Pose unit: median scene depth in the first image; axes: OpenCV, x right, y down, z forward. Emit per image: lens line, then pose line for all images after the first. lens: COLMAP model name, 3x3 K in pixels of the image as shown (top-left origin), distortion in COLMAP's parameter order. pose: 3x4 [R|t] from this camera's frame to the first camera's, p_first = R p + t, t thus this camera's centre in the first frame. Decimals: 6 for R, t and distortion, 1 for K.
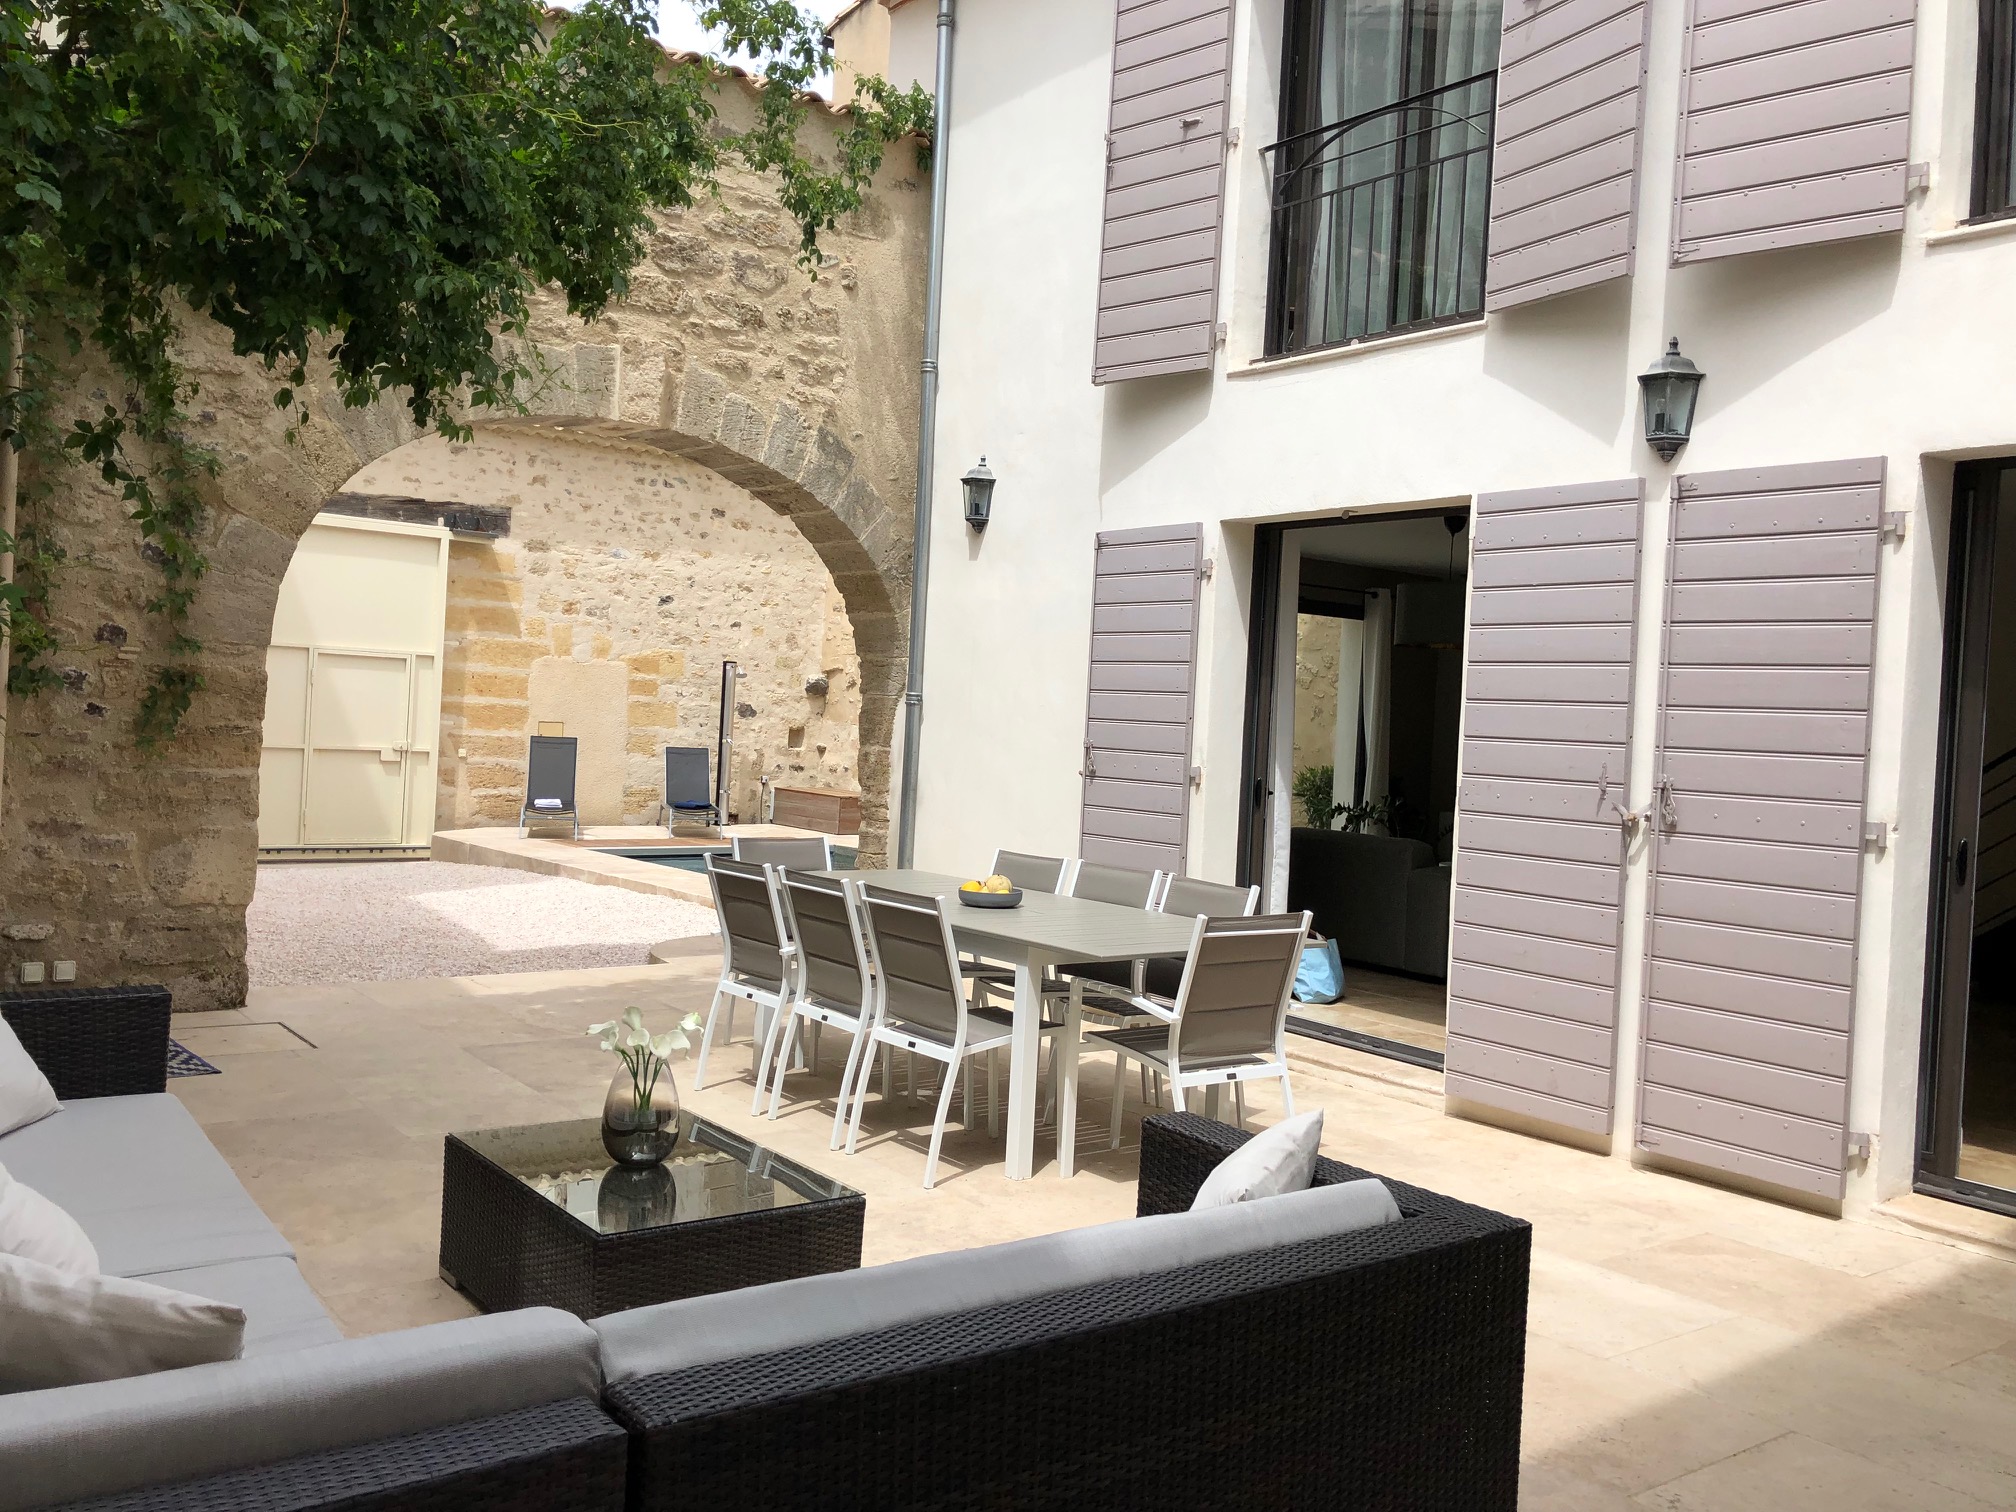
lens RADIAL K [[1640.5, 0, 1008.0], [0, 1640.5, 756.0], [0, 0, 1]] dist [0.062522, -0.005385]
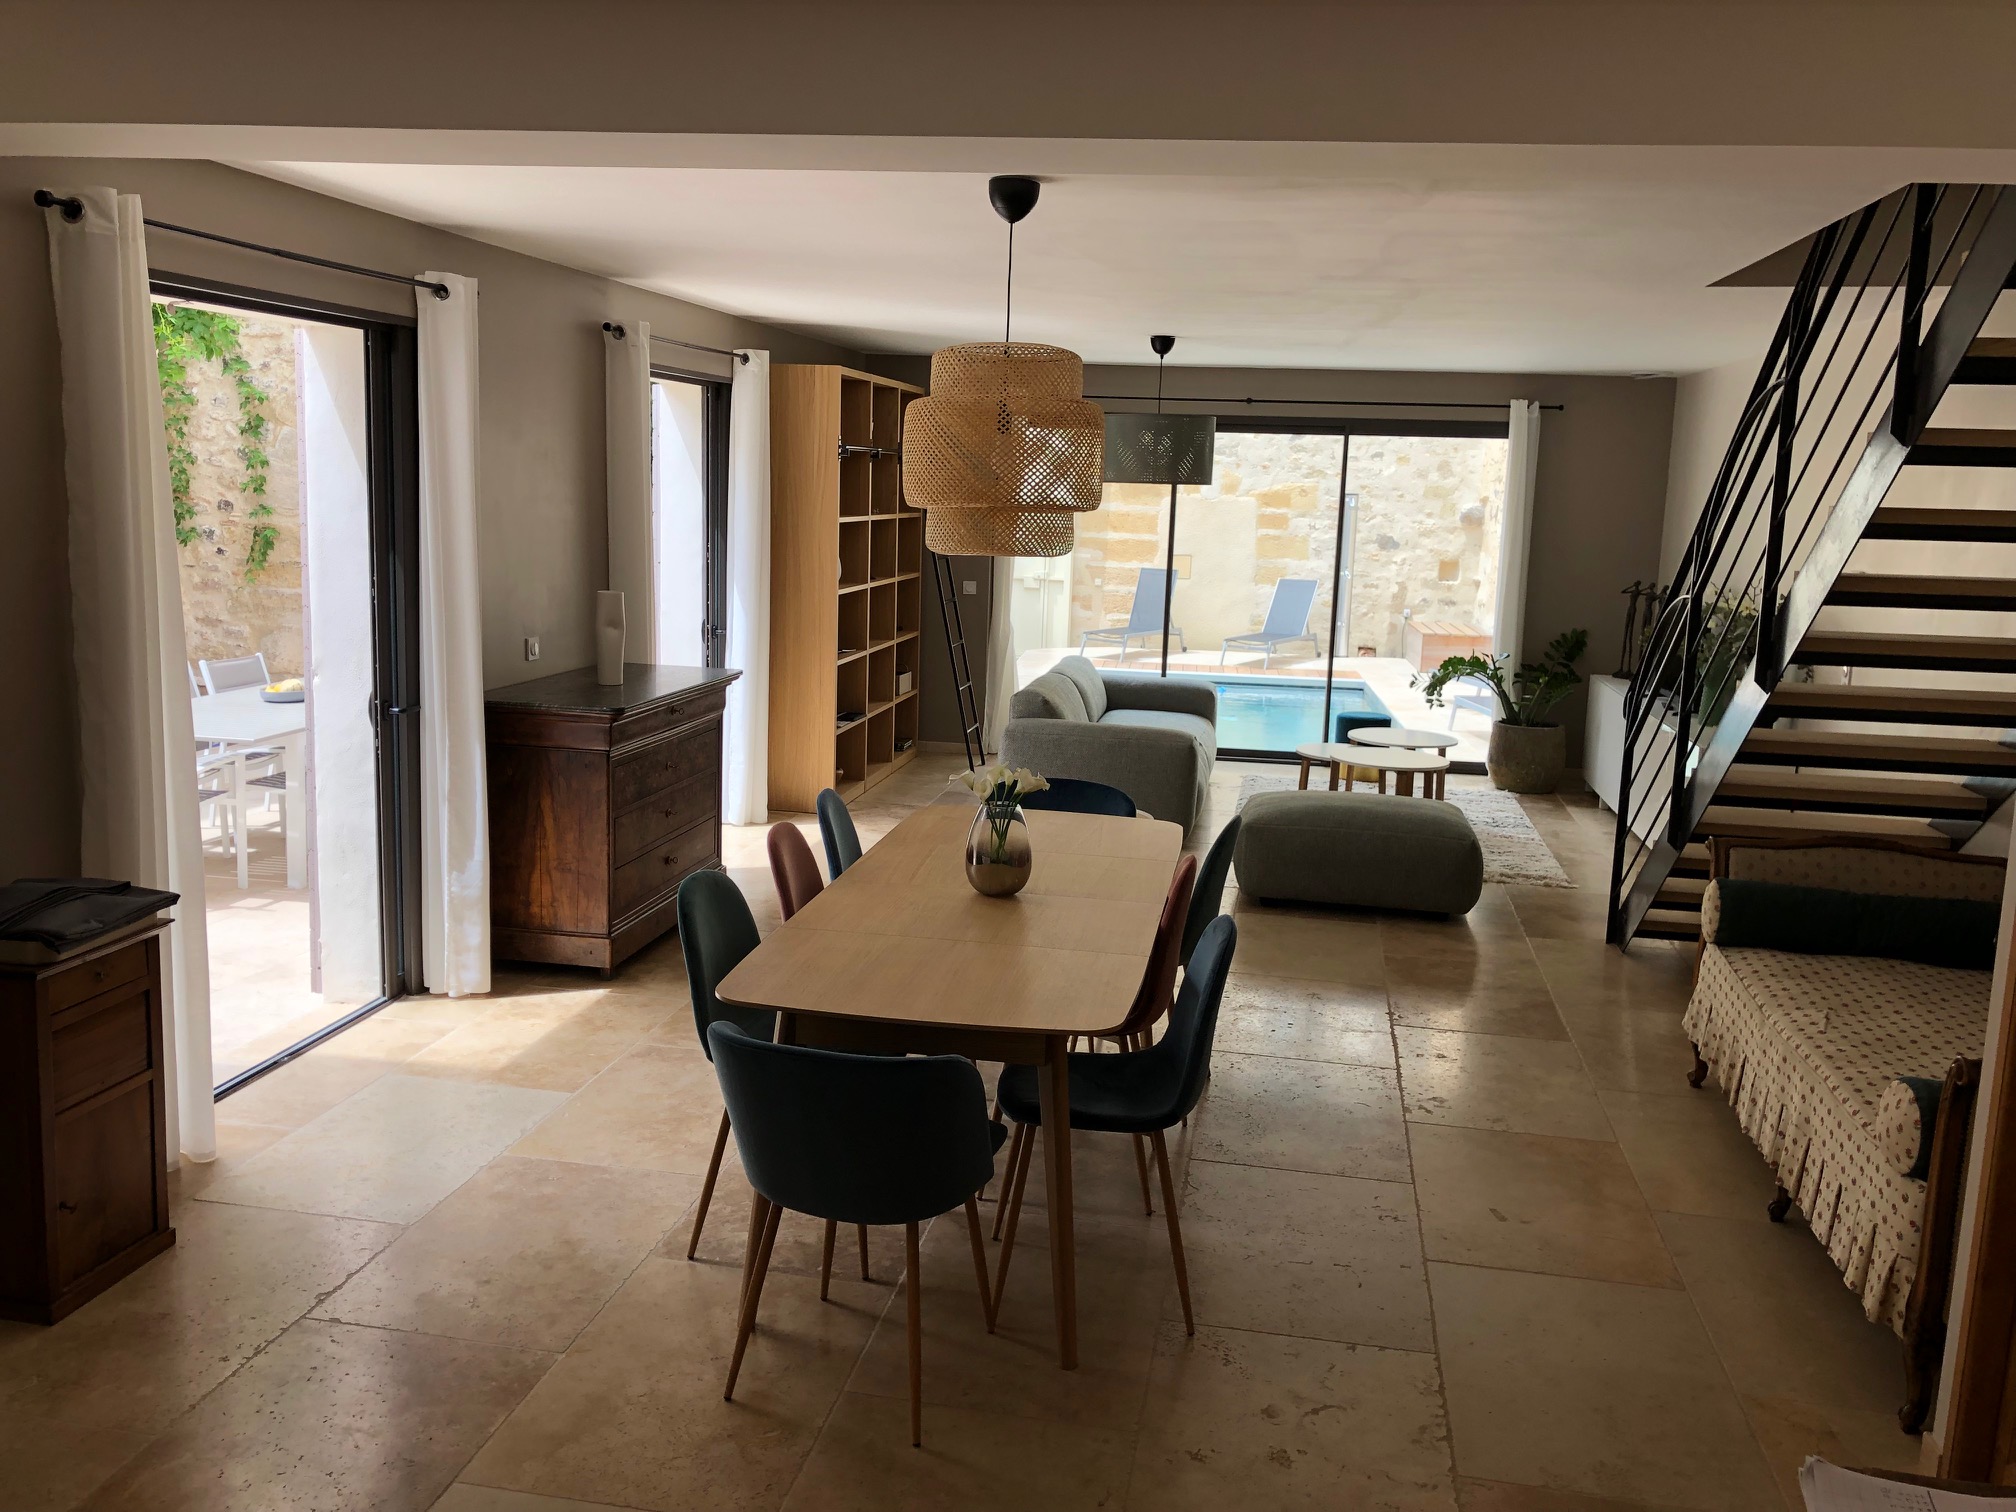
lens RADIAL K [[1640.5, 0, 1008.0], [0, 1640.5, 756.0], [0, 0, 1]] dist [0.062522, -0.005385]
pose [[0.667913, 0.094290, -0.738242, 1.180476], [-0.015352, 0.993476, 0.113000, -0.023454], [0.744081, -0.064141, 0.665004, 0.443162]]
